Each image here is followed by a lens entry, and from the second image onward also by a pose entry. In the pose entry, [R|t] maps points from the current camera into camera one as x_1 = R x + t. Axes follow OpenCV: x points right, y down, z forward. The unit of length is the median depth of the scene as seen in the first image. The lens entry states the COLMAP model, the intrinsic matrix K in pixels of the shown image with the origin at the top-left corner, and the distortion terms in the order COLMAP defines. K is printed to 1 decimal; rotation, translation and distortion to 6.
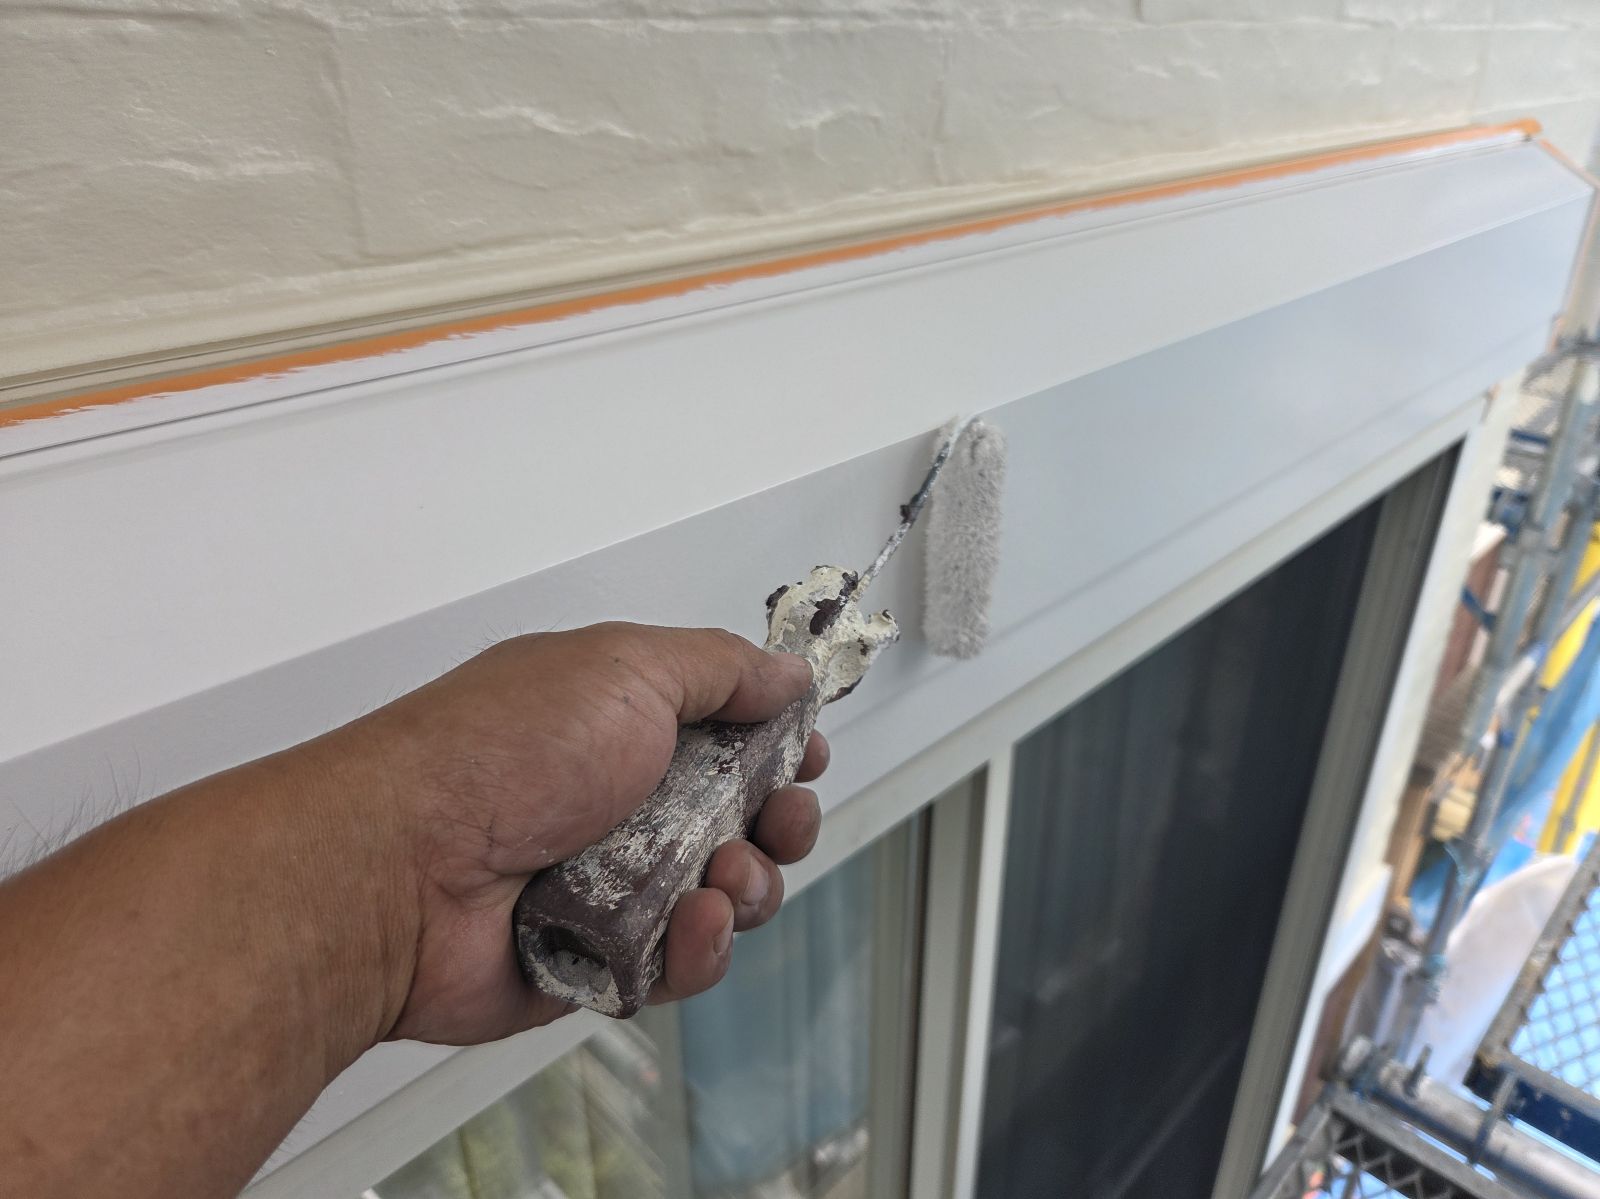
lens RADIAL K [[1124.1, 0, 800.0], [0, 1124.1, 599.5], [0, 0, 1]] dist [0.012398, -0.010593]
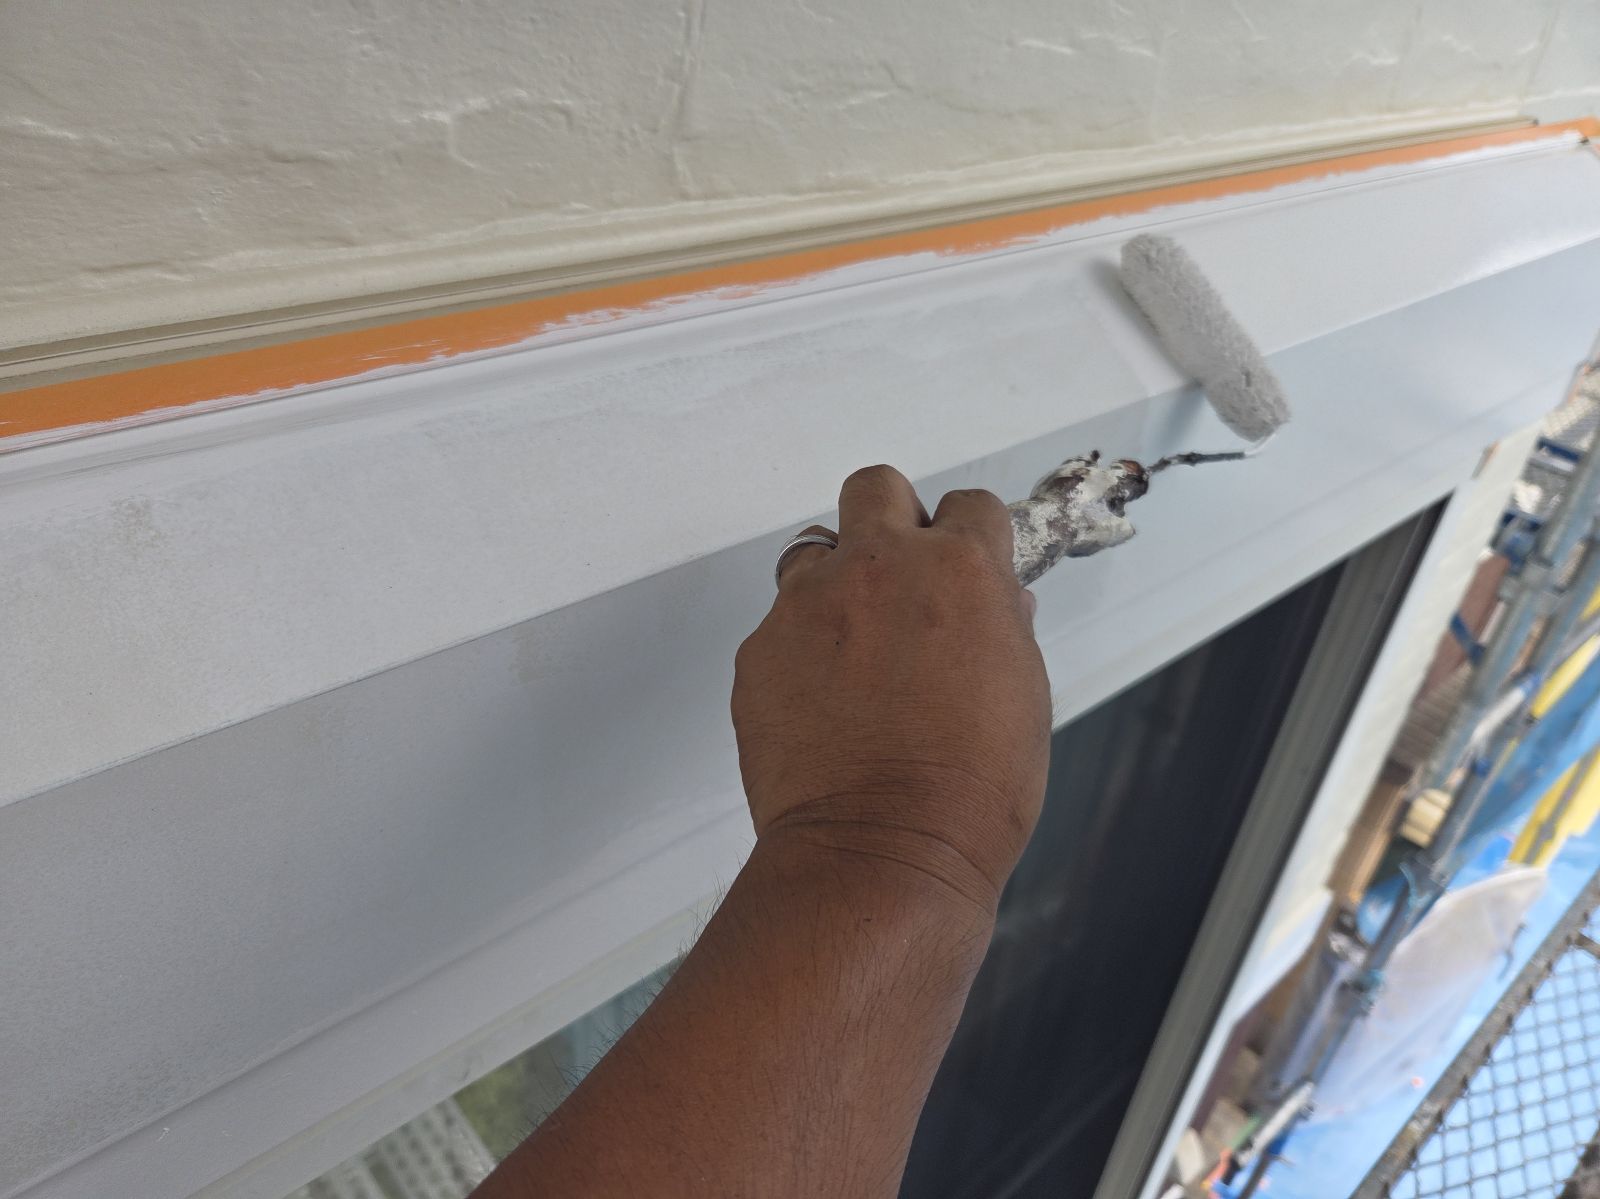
lens RADIAL K [[1124.1, 0, 800.0], [0, 1124.1, 599.5], [0, 0, 1]] dist [0.012398, -0.010593]
pose [[0.994194, 0.106460, -0.015612, 0.088758], [-0.104281, 0.989093, 0.104018, -0.073817], [0.026515, -0.101786, 0.994453, 0.095531]]
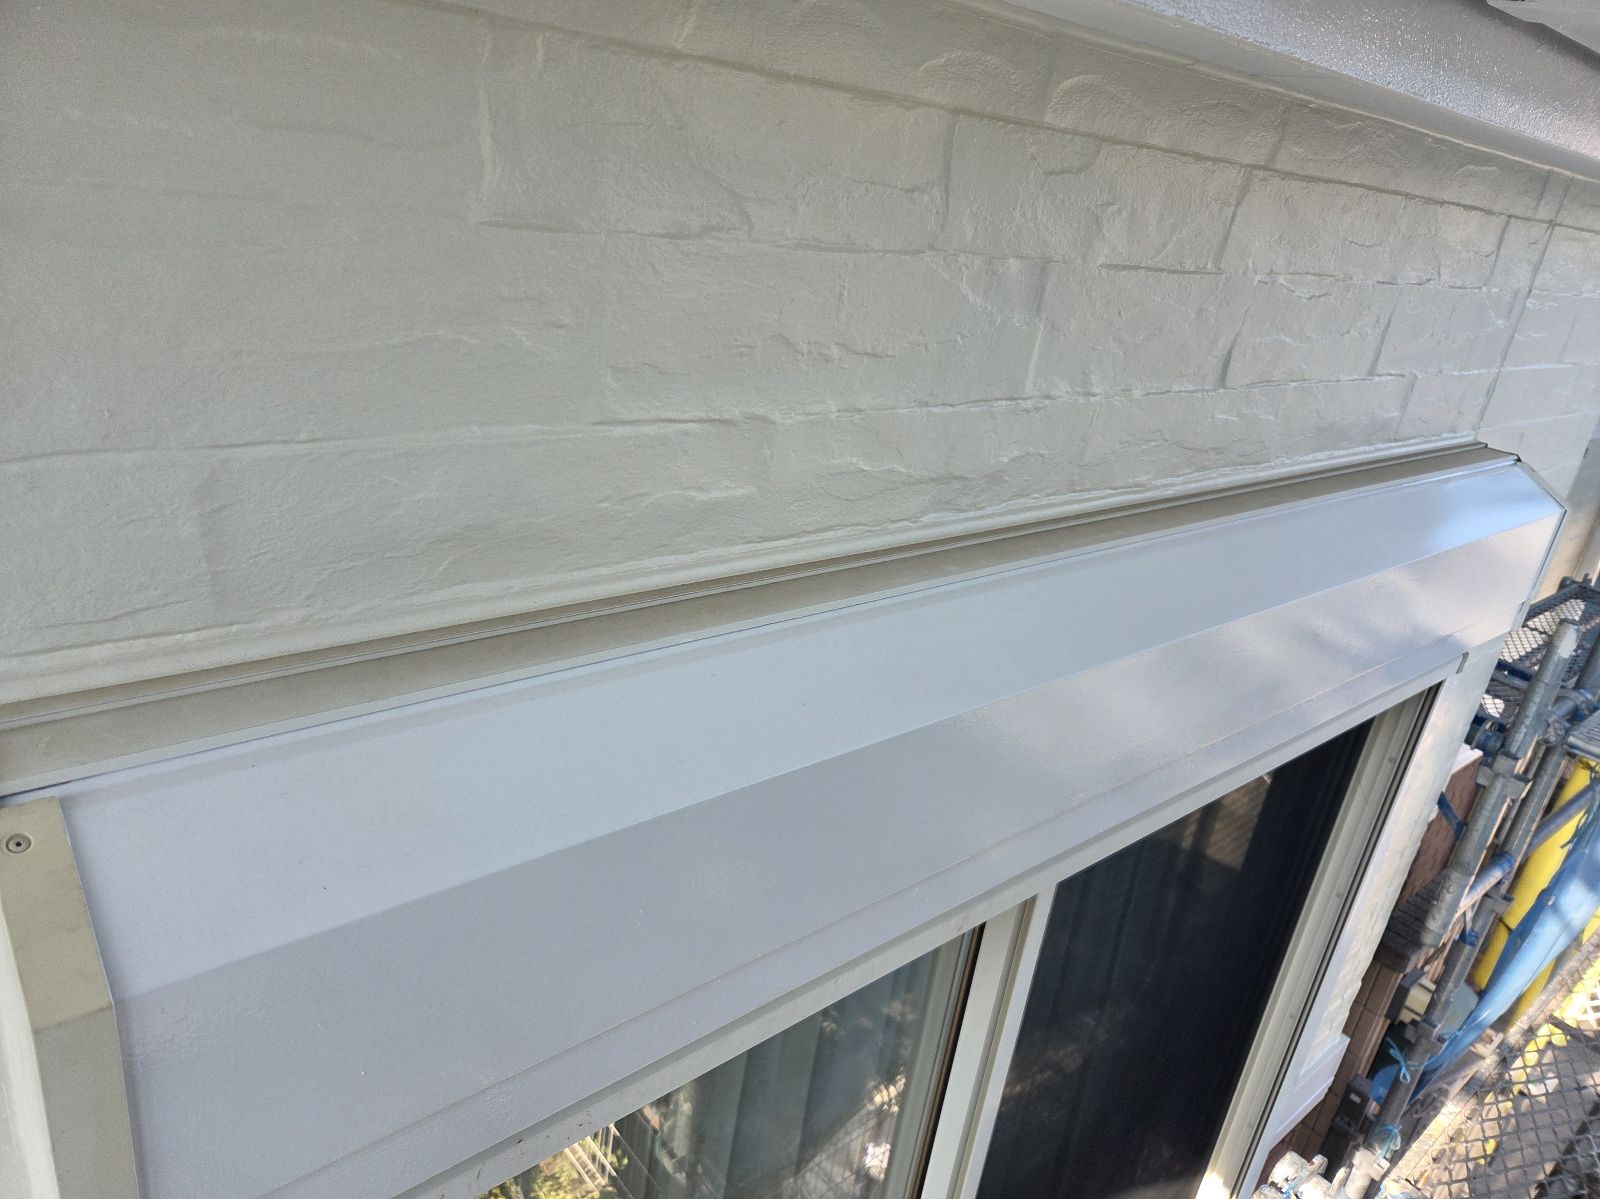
lens RADIAL K [[1087.0, 0, 800.0], [0, 1087.0, 599.5], [0, 0, 1]] dist [0.063130, -0.062302]
pose [[0.987983, 0.152695, -0.023955, -0.067001], [-0.154137, 0.984852, -0.079421, -0.022059], [0.011465, 0.082159, 0.996553, -0.161997]]
